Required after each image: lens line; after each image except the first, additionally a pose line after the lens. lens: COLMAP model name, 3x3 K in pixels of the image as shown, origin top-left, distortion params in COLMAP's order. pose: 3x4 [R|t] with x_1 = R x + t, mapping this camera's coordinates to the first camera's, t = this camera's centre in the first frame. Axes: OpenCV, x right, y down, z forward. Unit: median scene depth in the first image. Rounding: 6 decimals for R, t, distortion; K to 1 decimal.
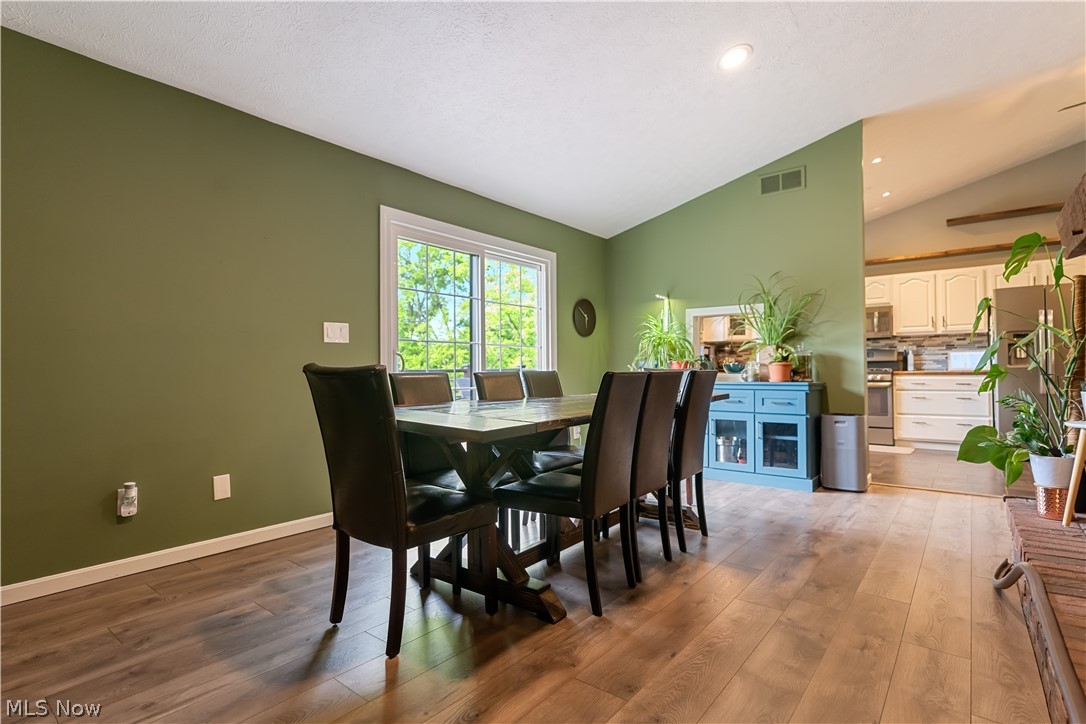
lens RADIAL K [[527.8, 0, 542.9], [0, 527.8, 368.7], [0, 0, 1]] dist [0.005165, 0.000307]
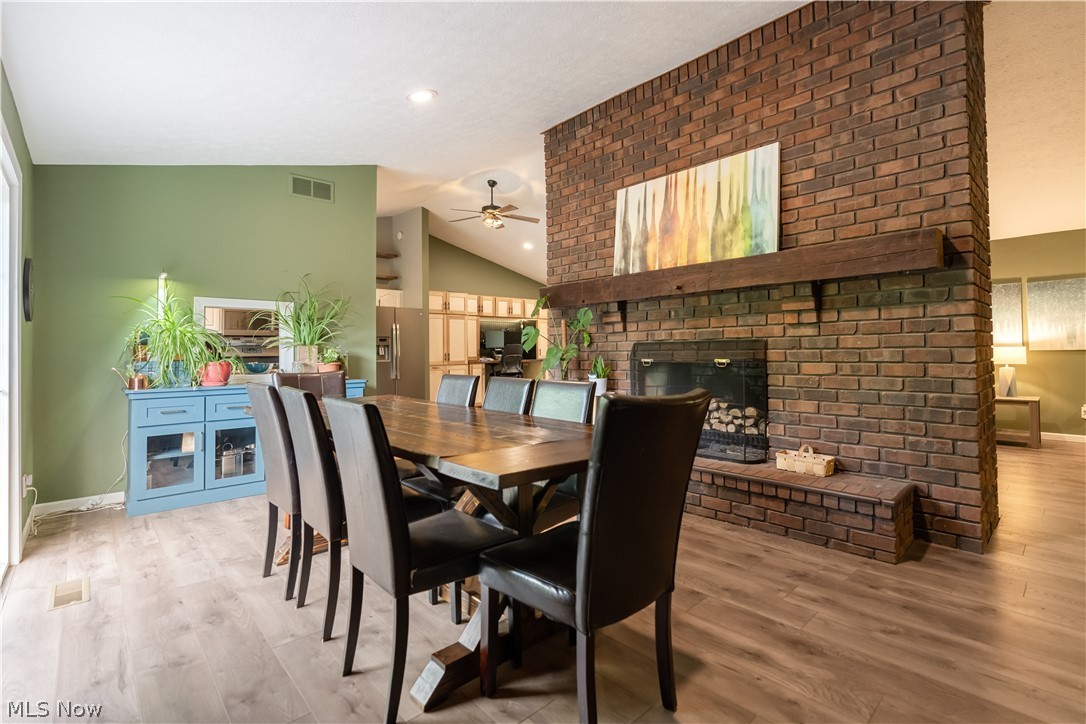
lens RADIAL K [[496.9, 0, 544.2], [0, 496.9, 339.4], [0, 0, 1]] dist [-0.008027, 0.002859]
pose [[0.144885, 0.027812, 0.989058, -0.611562], [0.006574, 0.999556, -0.029070, -0.033901], [-0.989427, 0.010713, 0.144638, 0.569756]]
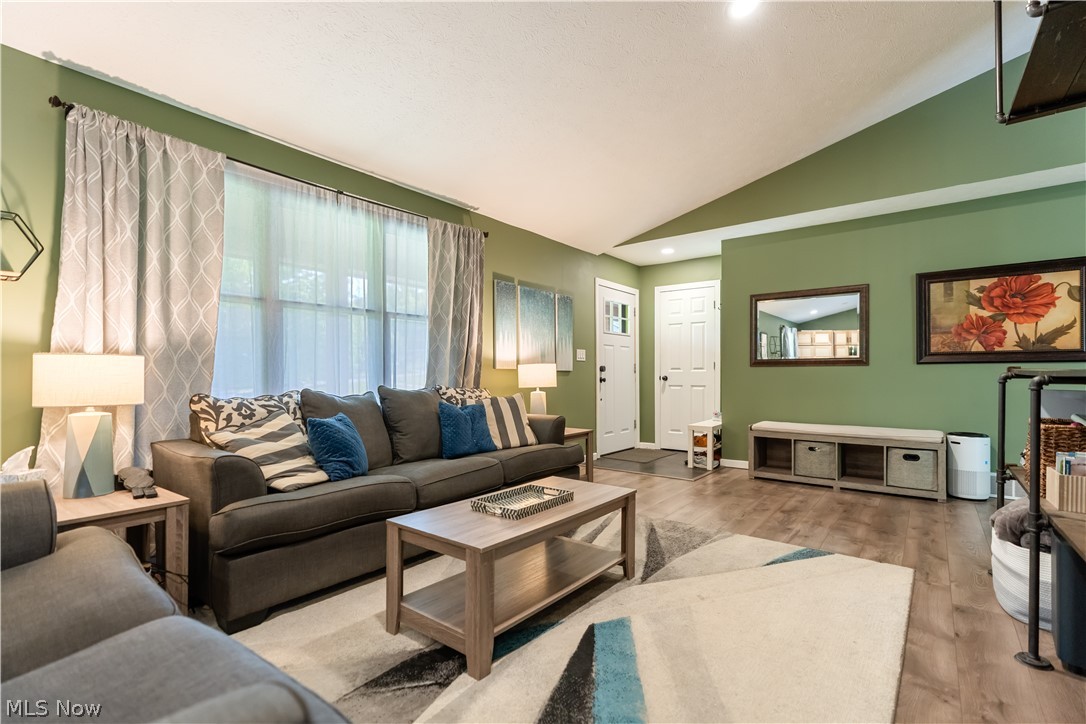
lens RADIAL K [[496.9, 0, 545.7], [0, 496.9, 378.7], [0, 0, 1]] dist [-0.008027, 0.002859]
pose [[-0.999628, 0.008450, -0.025942, 1.275267], [0.008300, 0.999948, 0.005903, -0.018686], [0.025991, 0.005686, -0.999646, 0.546199]]
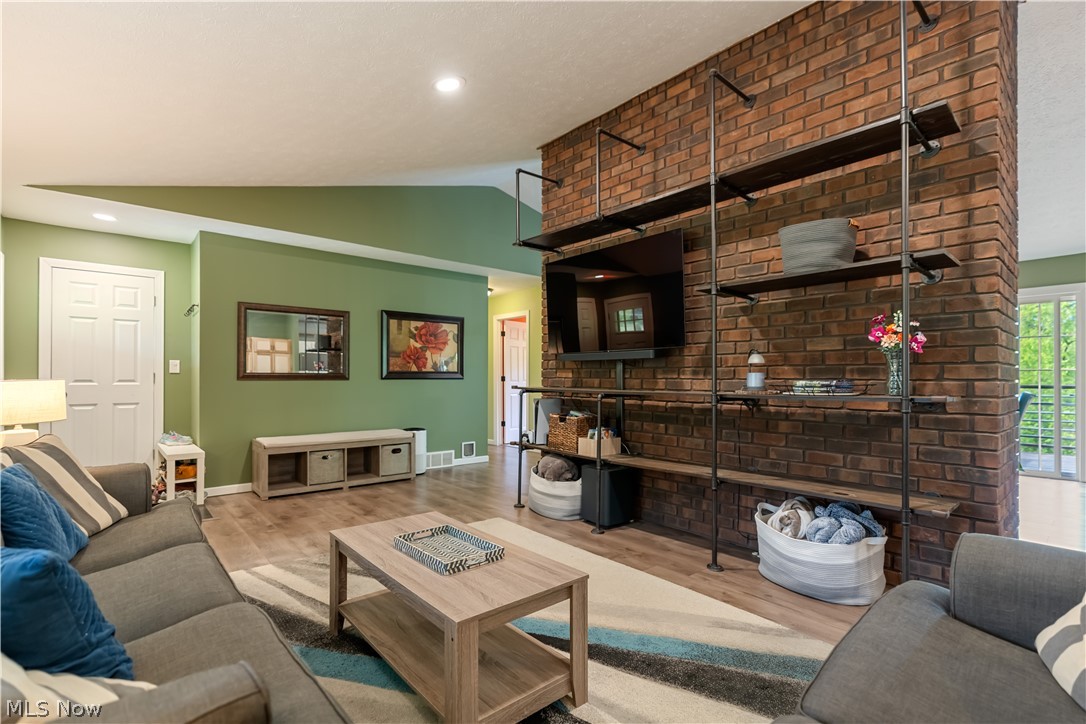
lens RADIAL K [[496.9, 0, 541.8], [0, 496.9, 377.2], [0, 0, 1]] dist [-0.008027, 0.002859]
pose [[-0.172201, 0.003335, -0.985056, 1.821651], [0.002793, 0.999992, 0.002898, -0.051028], [0.985058, -0.002253, -0.172209, 0.114988]]
